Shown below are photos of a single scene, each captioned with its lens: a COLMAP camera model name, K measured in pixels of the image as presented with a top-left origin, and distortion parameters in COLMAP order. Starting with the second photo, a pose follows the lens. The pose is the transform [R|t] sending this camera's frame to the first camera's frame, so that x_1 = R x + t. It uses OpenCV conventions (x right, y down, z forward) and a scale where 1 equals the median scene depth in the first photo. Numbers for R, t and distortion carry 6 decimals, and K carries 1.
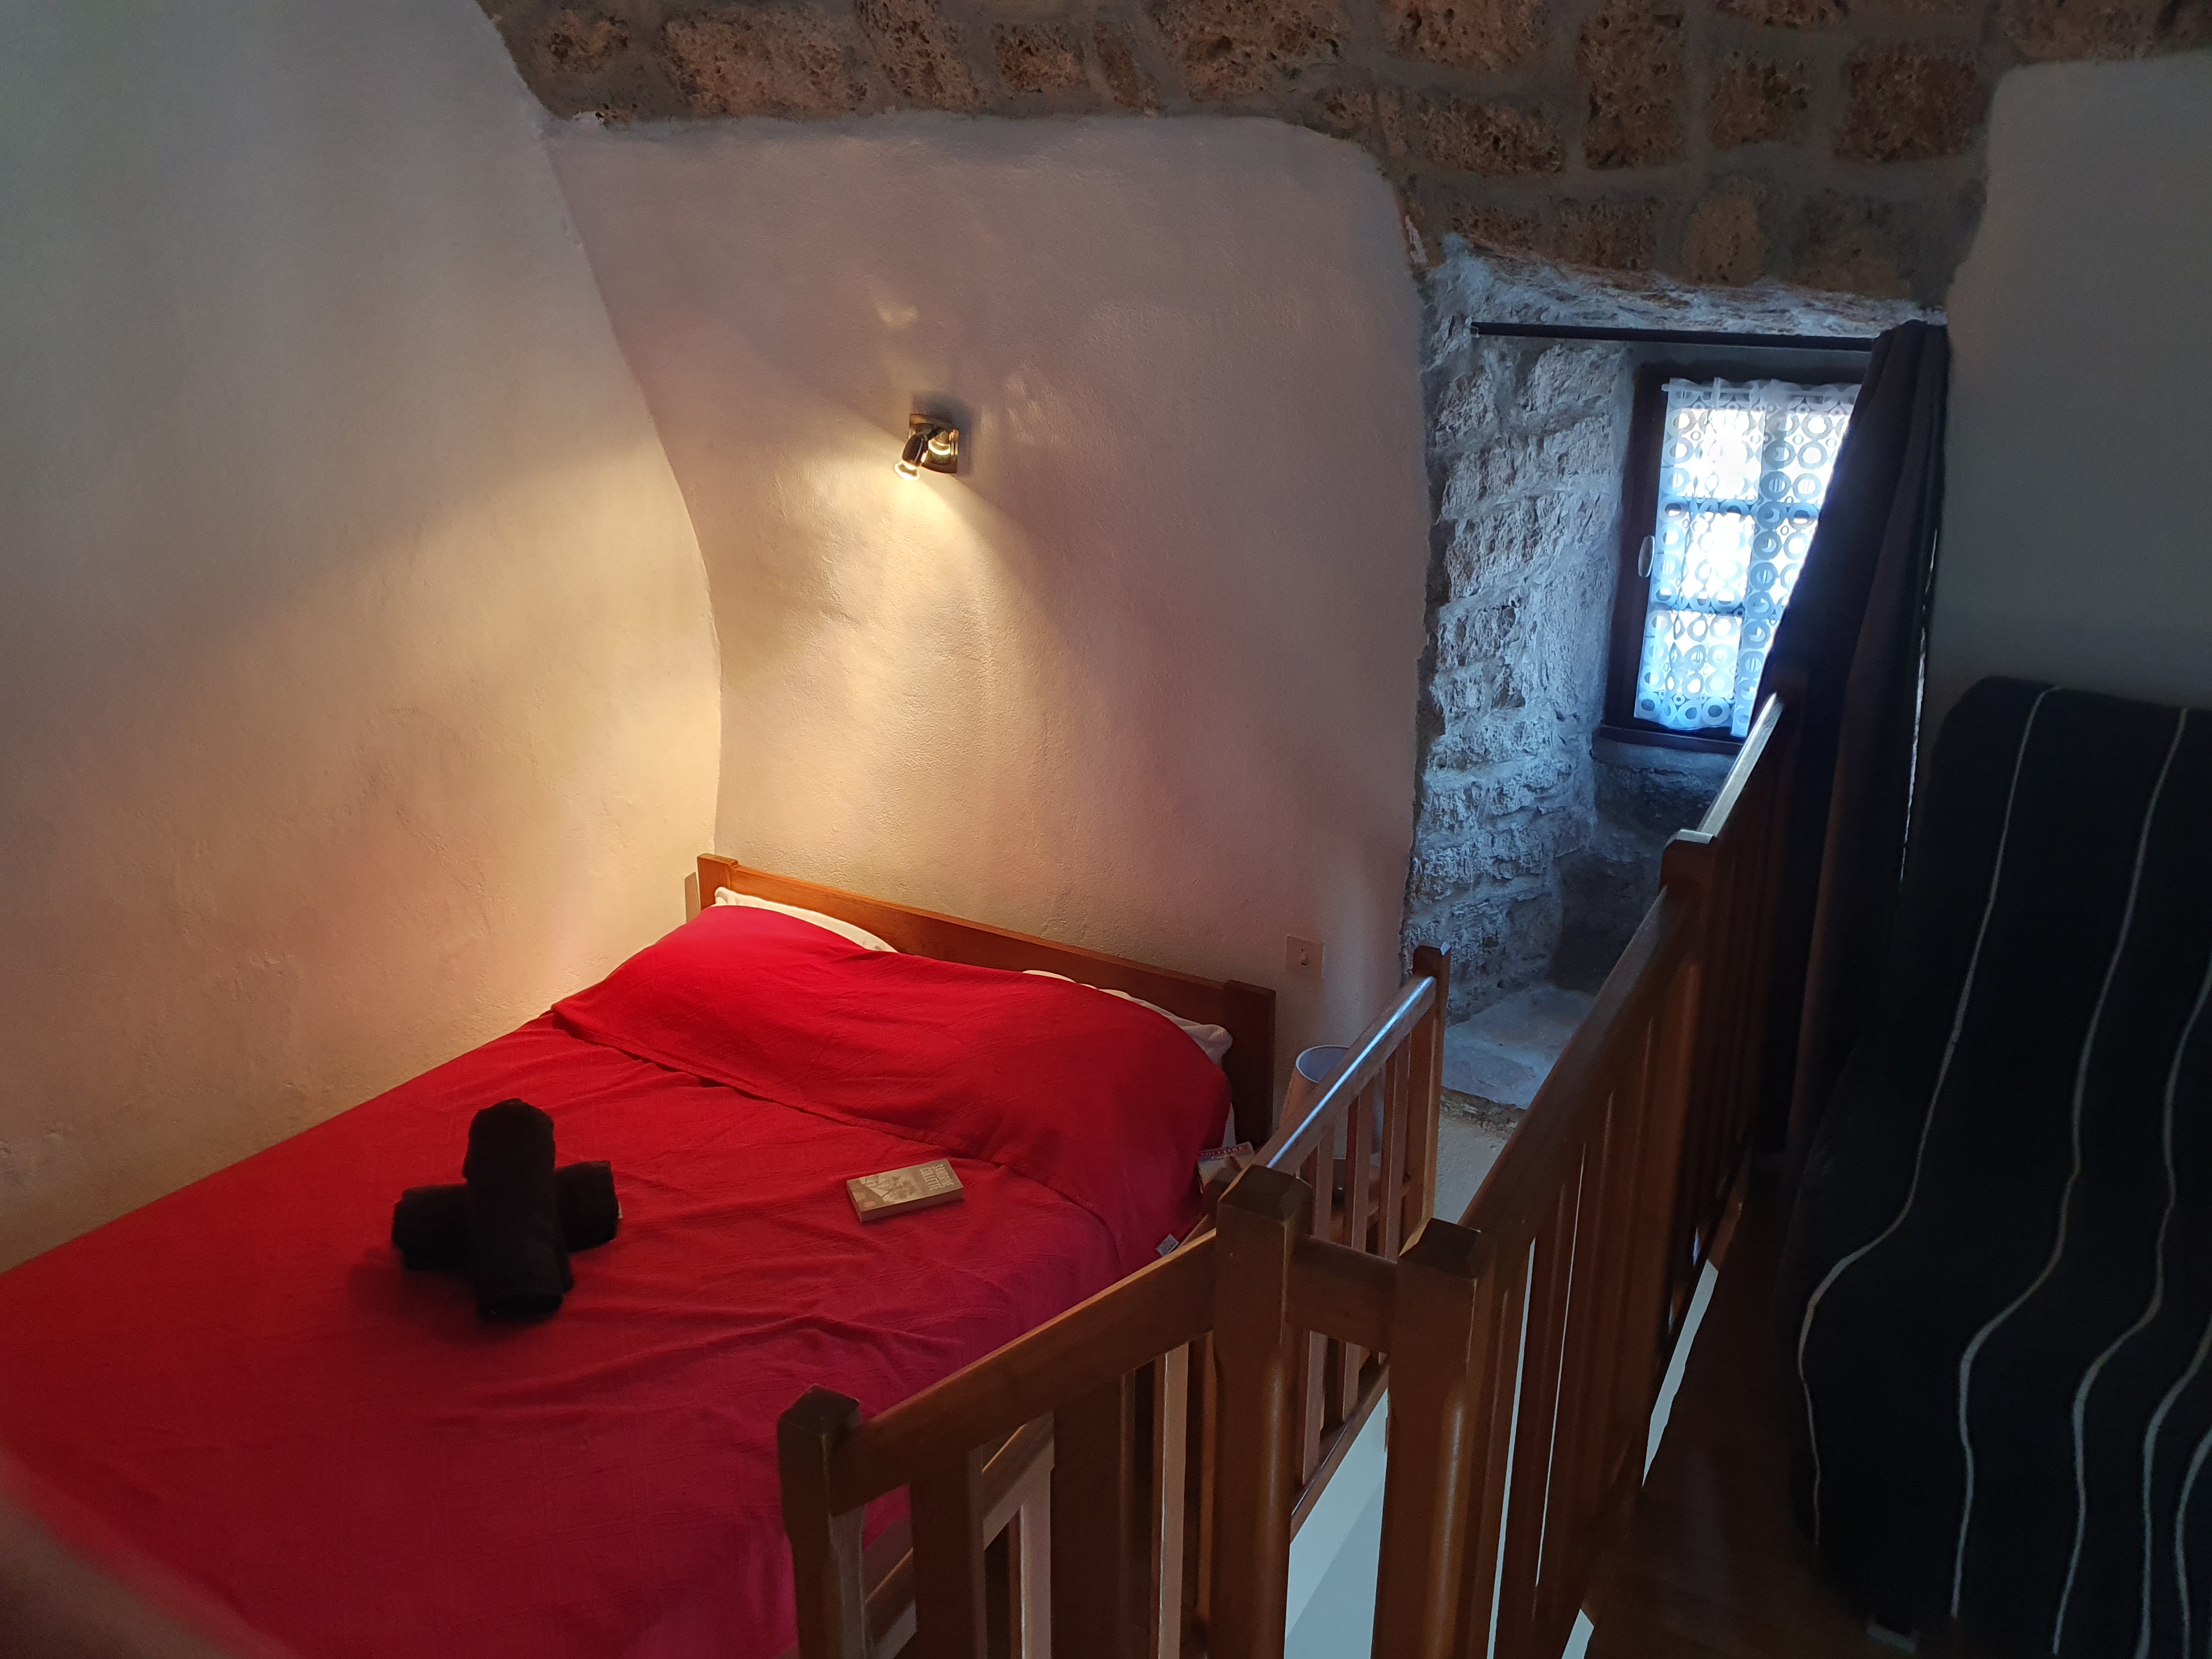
lens RADIAL K [[1675.5, 0, 1091.1], [0, 1675.5, 821.2], [0, 0, 1]] dist [0.020771, -0.033594]
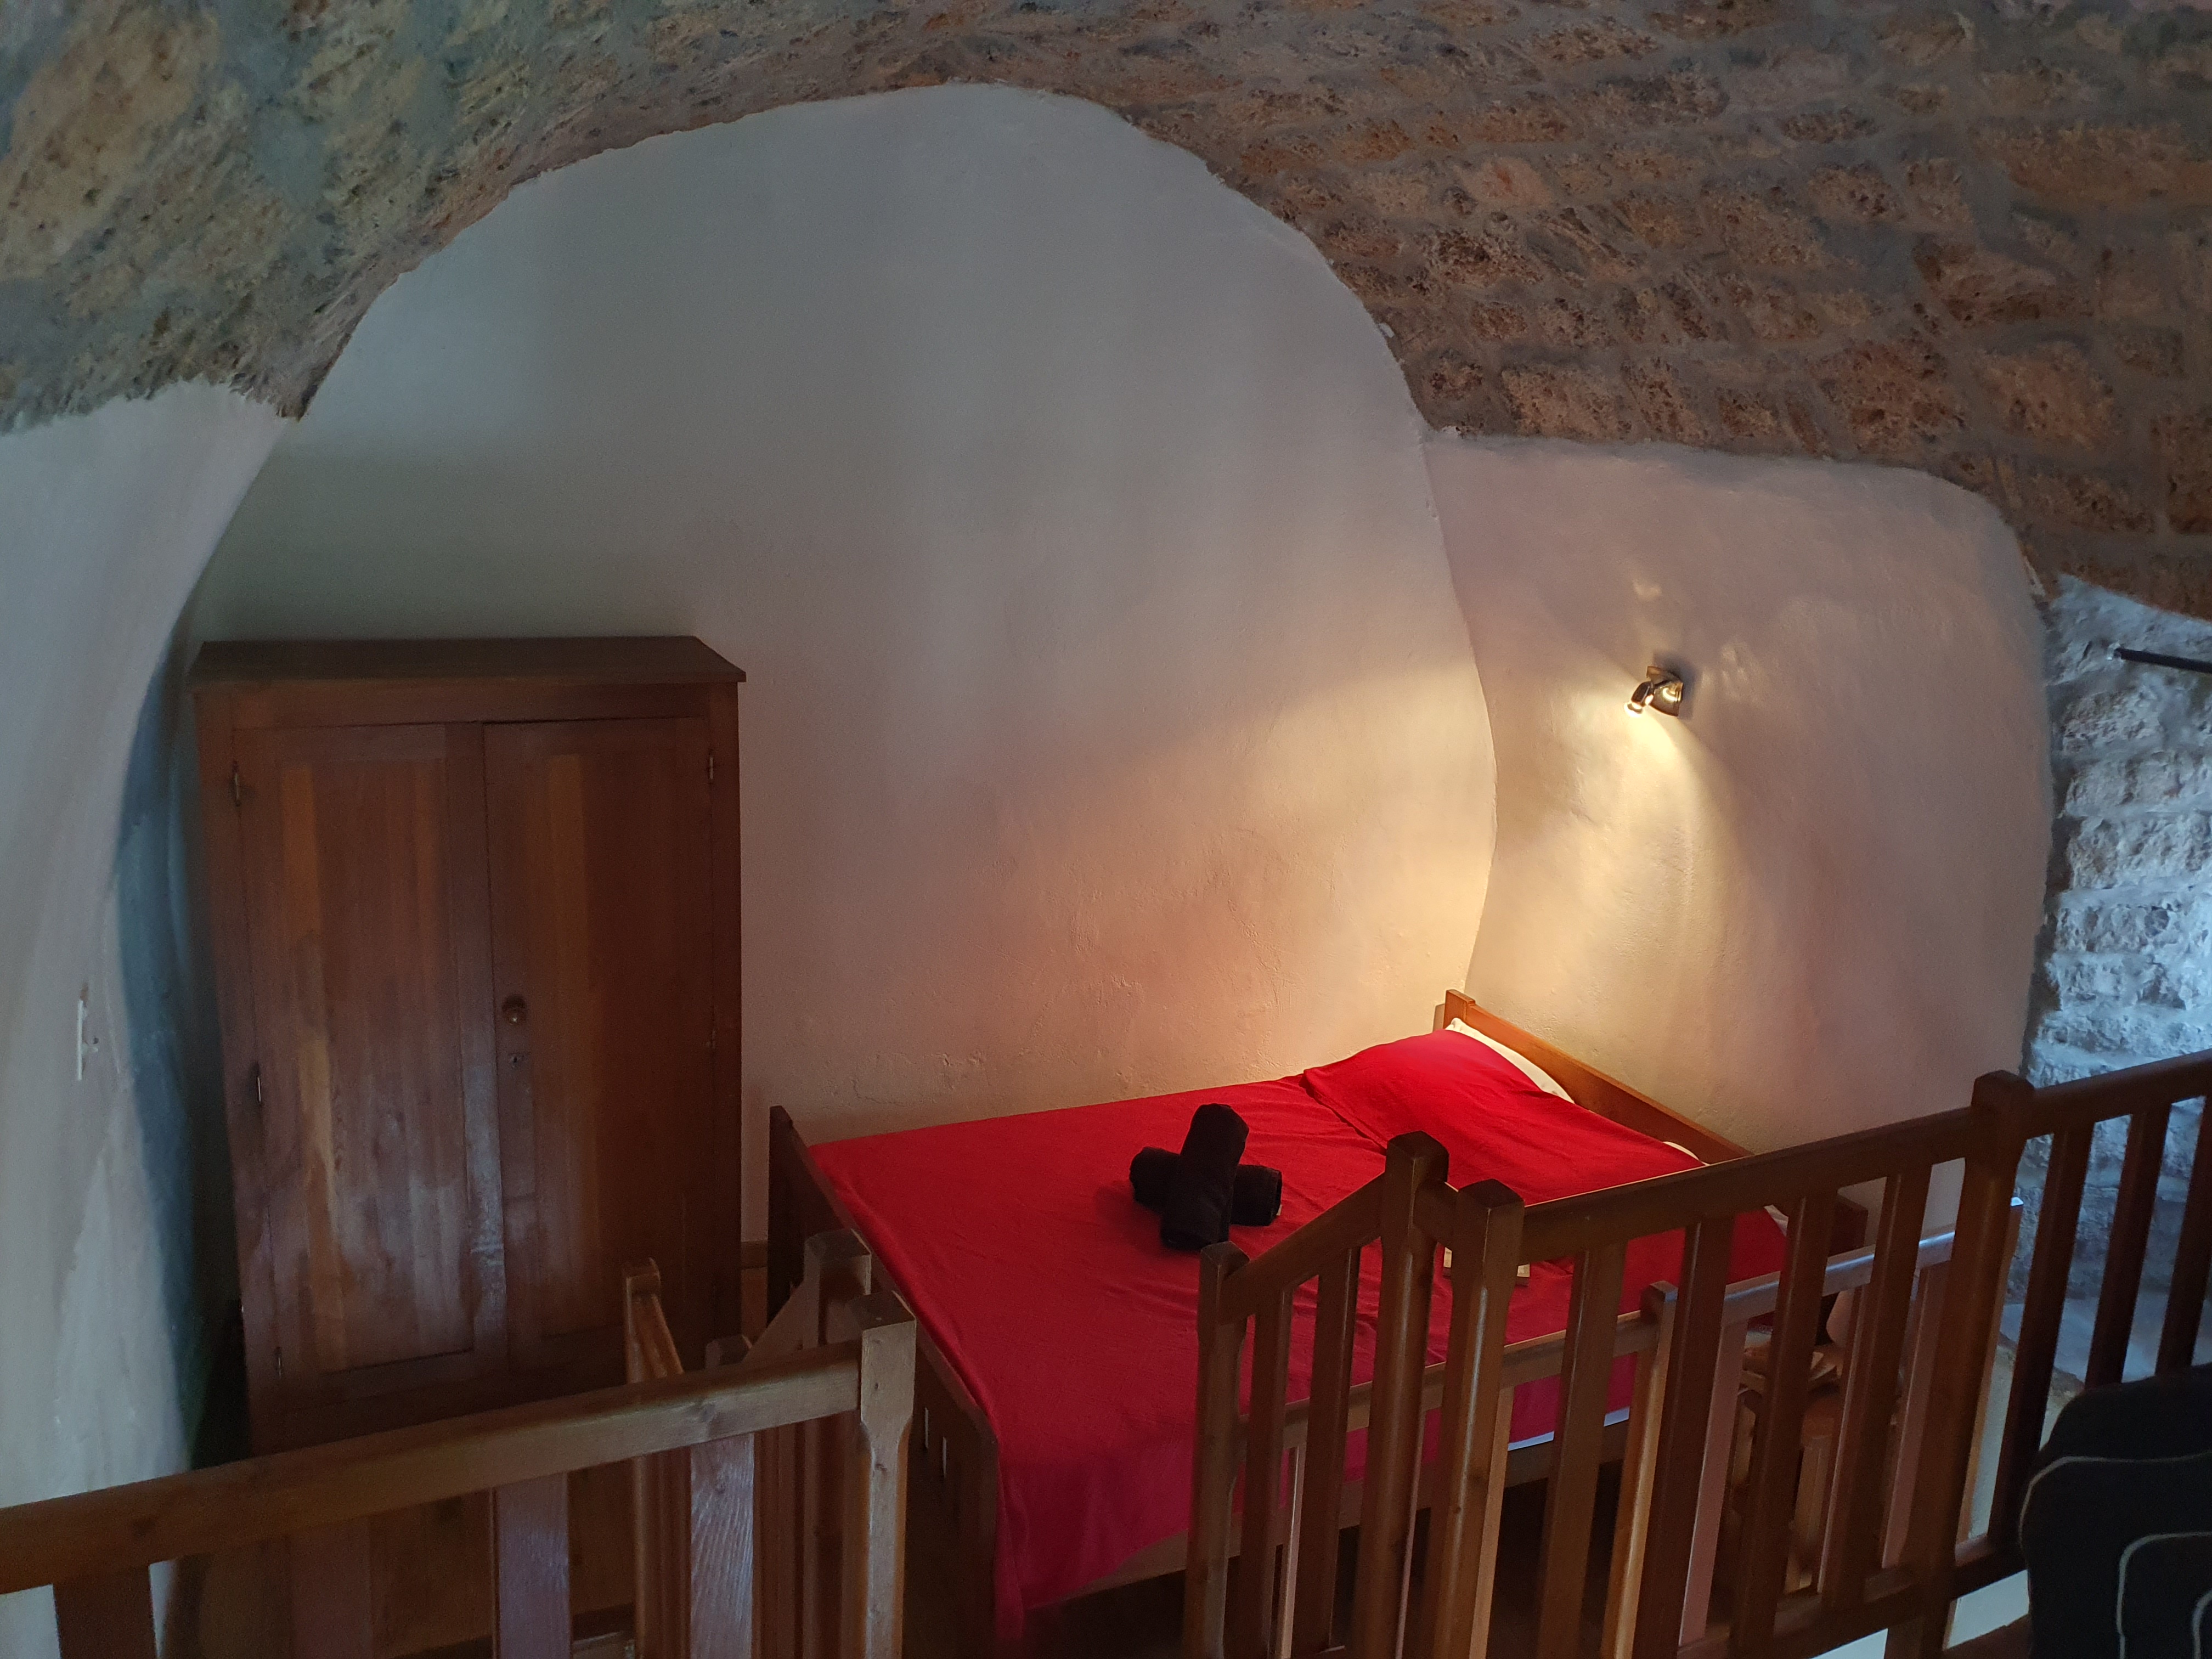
lens RADIAL K [[1675.5, 0, 1107.8], [0, 1675.5, 820.4], [0, 0, 1]] dist [0.020771, -0.033594]
pose [[0.823432, 0.167074, -0.542260, 0.277699], [-0.229701, 0.972011, -0.049322, 0.023733], [0.518842, 0.165171, 0.838762, -0.251791]]
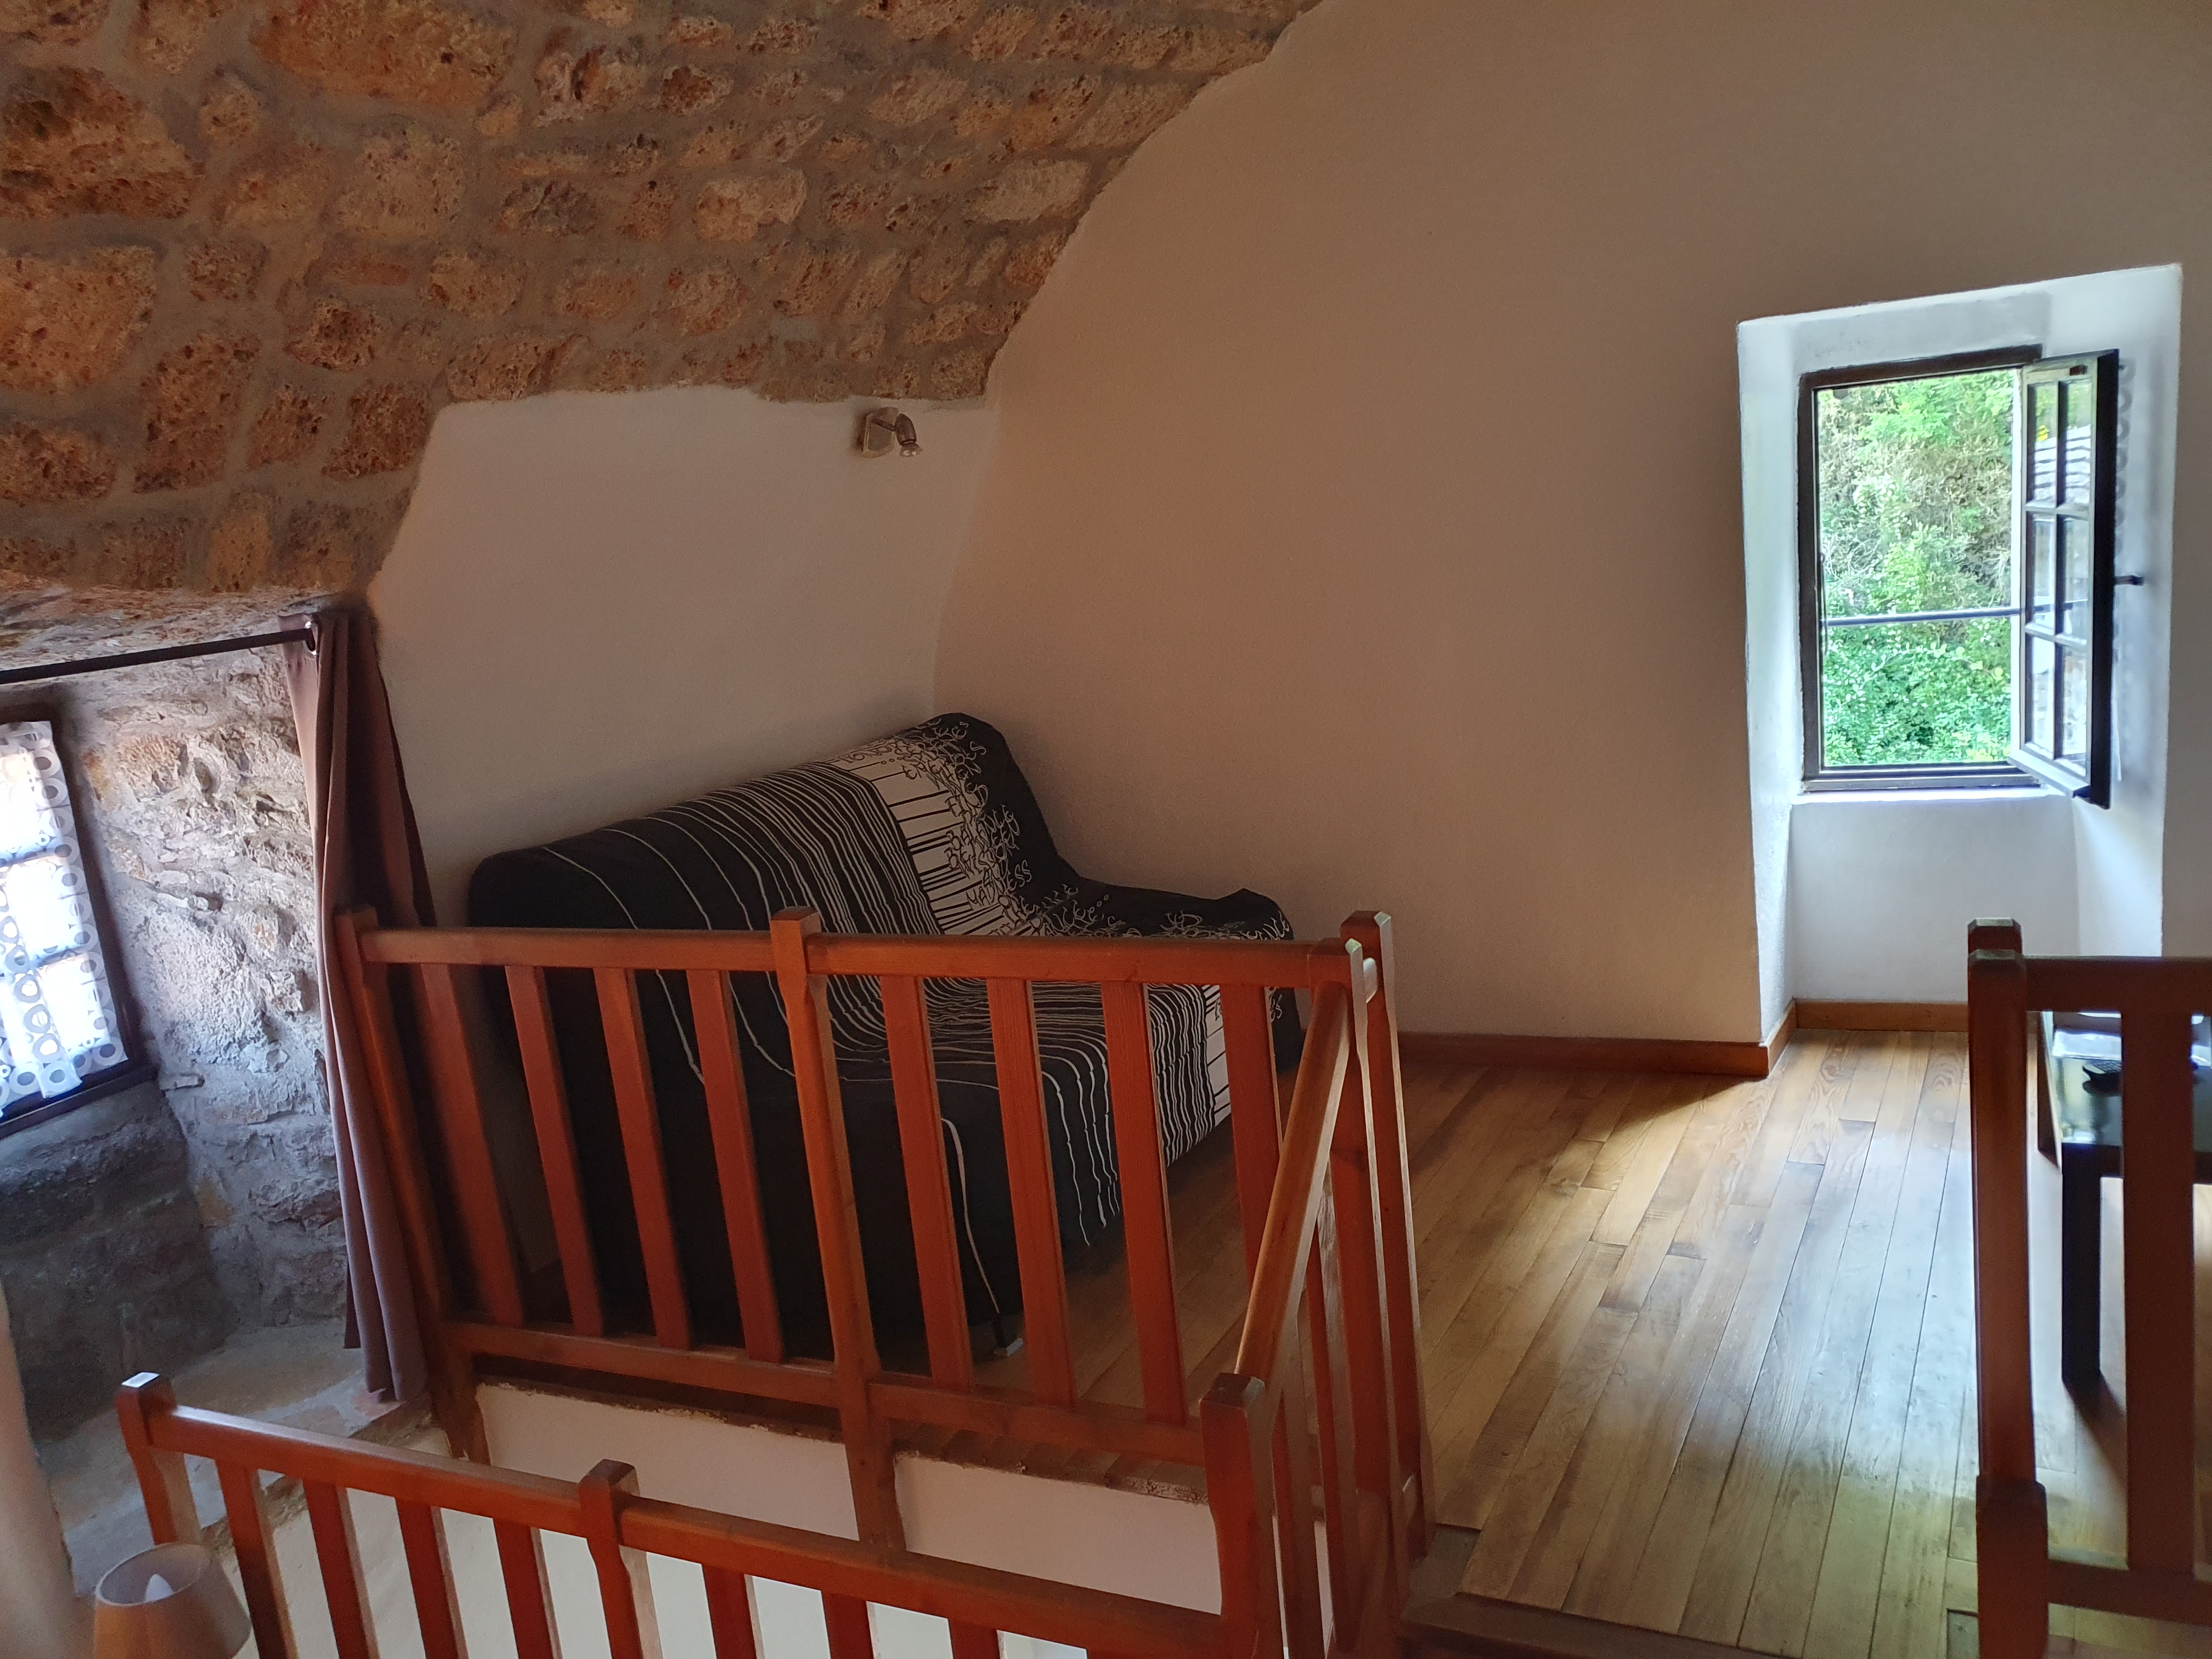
lens RADIAL K [[1675.5, 0, 1111.5], [0, 1675.5, 818.8], [0, 0, 1]] dist [0.020771, -0.033594]
pose [[-0.103677, -0.200271, 0.974239, -0.599557], [0.417083, 0.880480, 0.225382, -0.160128], [-0.902936, 0.429706, -0.007756, 0.452477]]
